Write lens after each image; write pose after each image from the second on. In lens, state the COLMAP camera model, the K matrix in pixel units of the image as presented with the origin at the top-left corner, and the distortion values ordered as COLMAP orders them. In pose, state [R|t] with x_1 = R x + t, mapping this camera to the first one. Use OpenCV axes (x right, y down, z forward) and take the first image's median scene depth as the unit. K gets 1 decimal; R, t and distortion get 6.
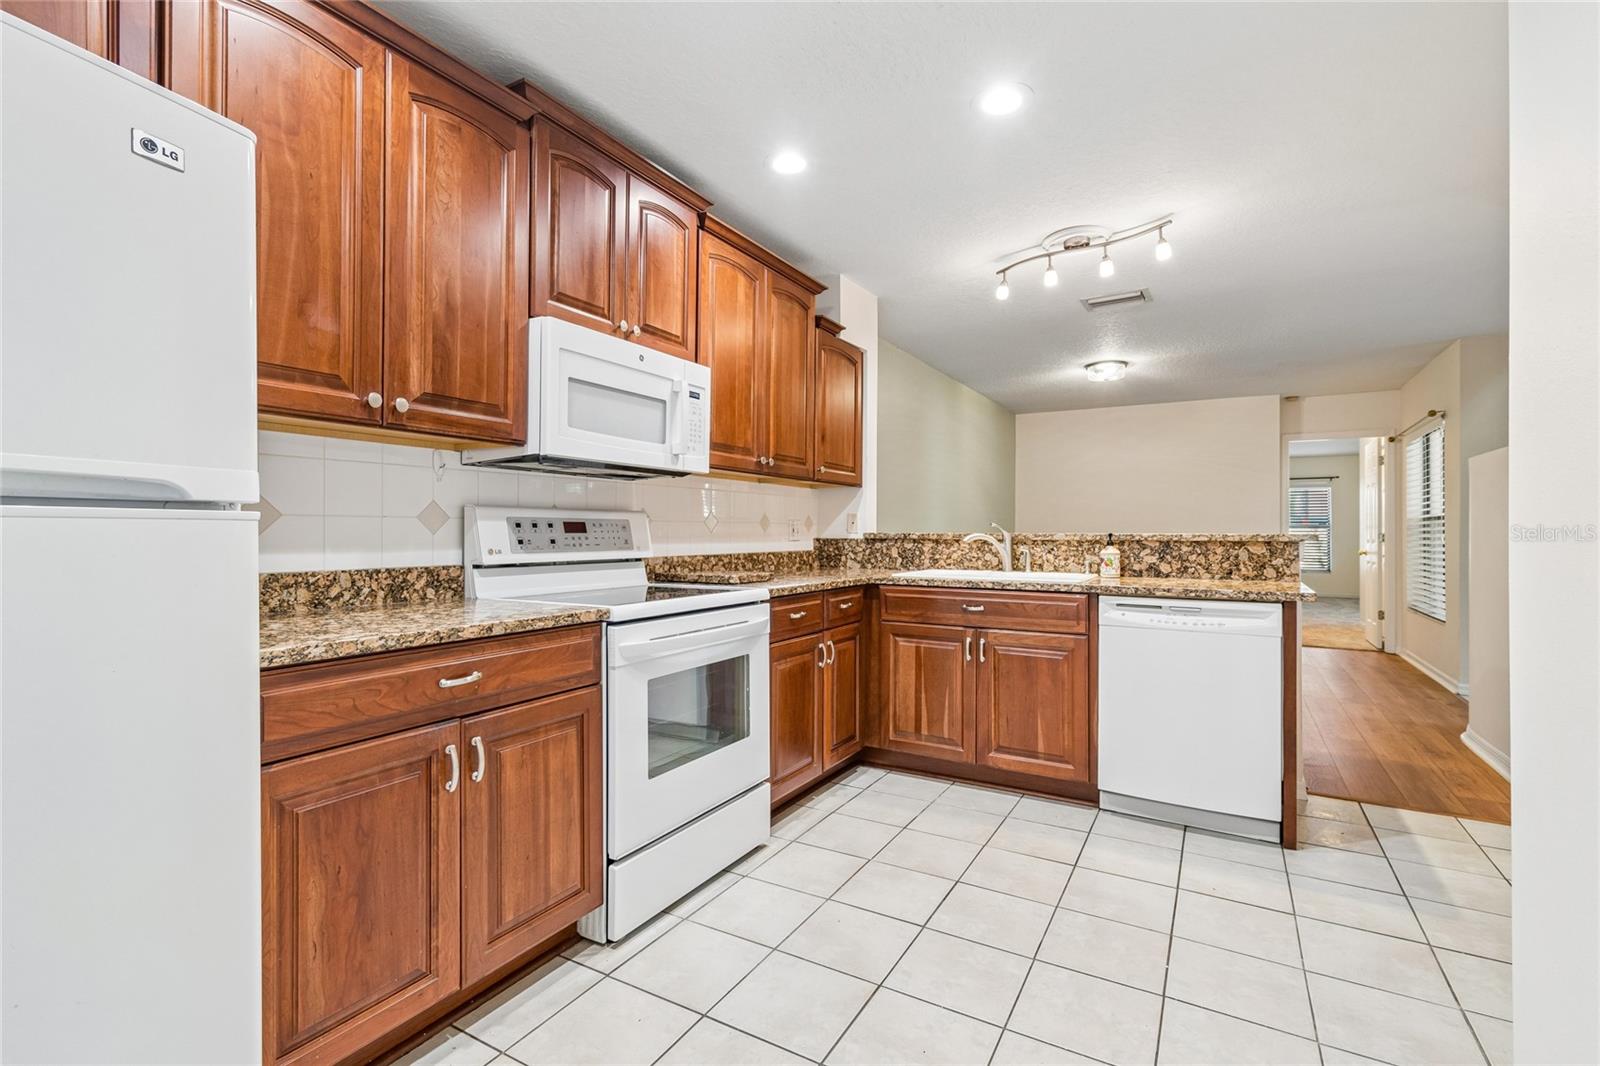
lens RADIAL K [[716.7, 0, 800.3], [0, 716.7, 529.2], [0, 0, 1]] dist [0.004388, -0.001937]
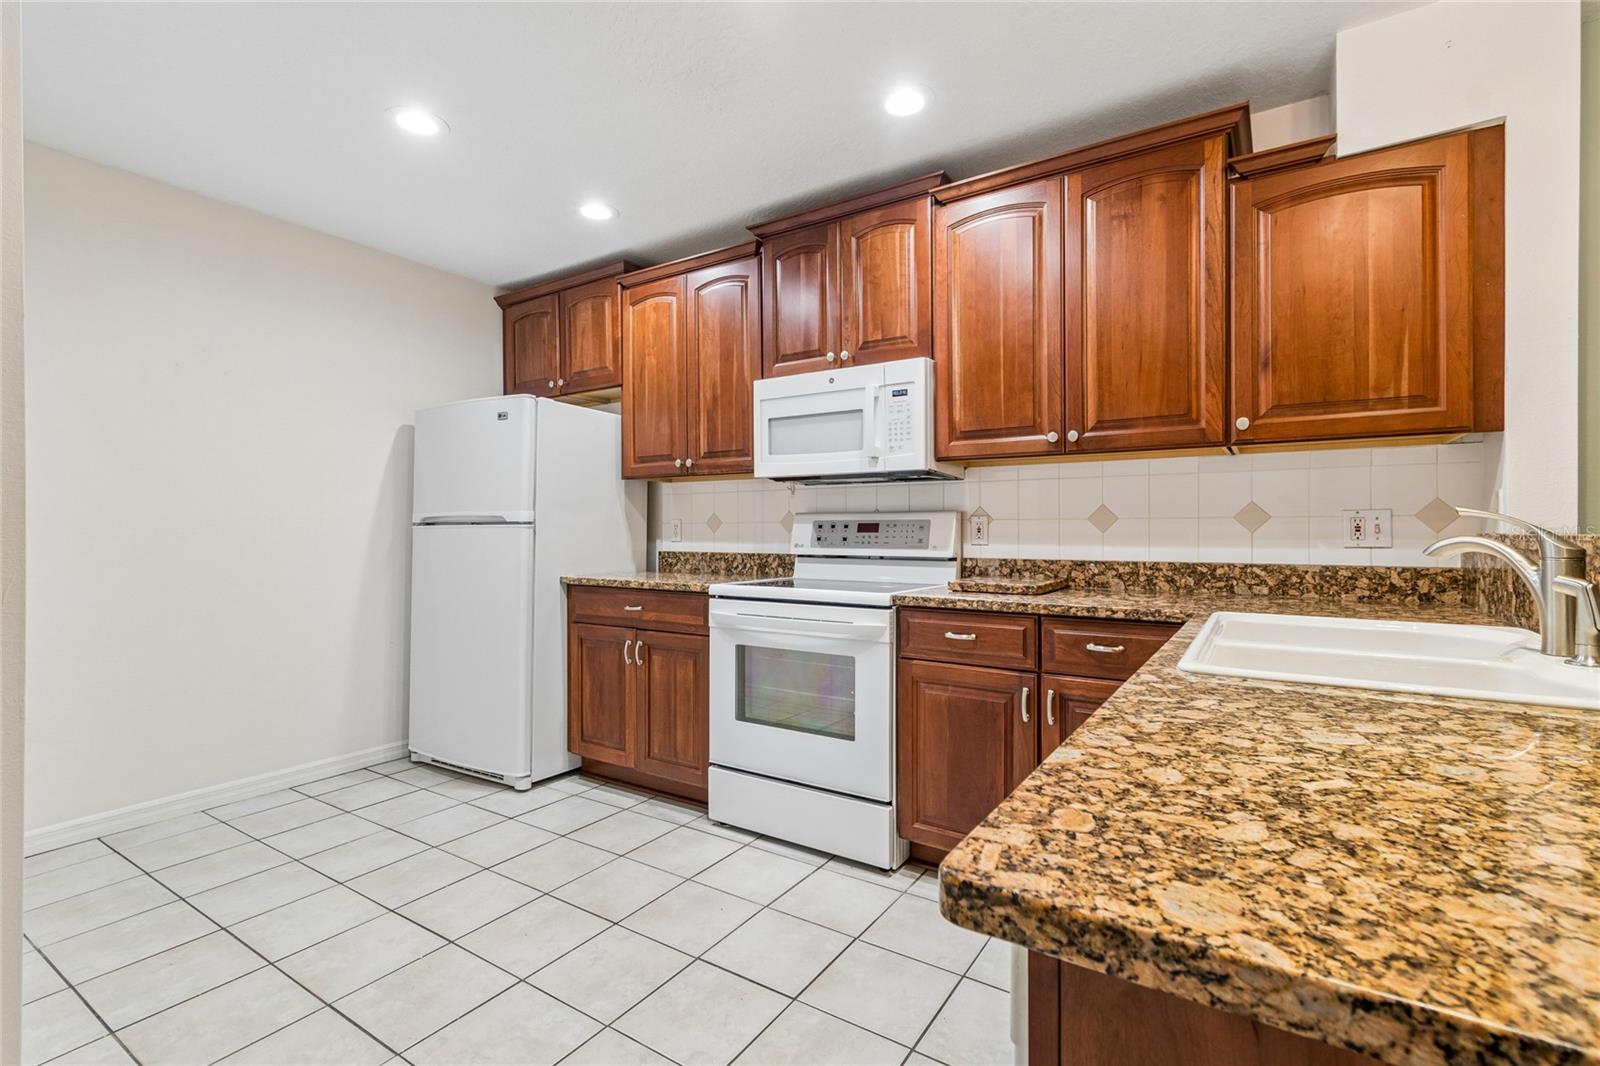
lens RADIAL K [[716.7, 0, 811.1], [0, 716.7, 529.8], [0, 0, 1]] dist [0.004388, -0.001937]
pose [[-0.036583, -0.004622, -0.999320, 0.890458], [0.002534, 0.999986, -0.004718, 0.006244], [0.999327, -0.002705, -0.036571, 0.963425]]
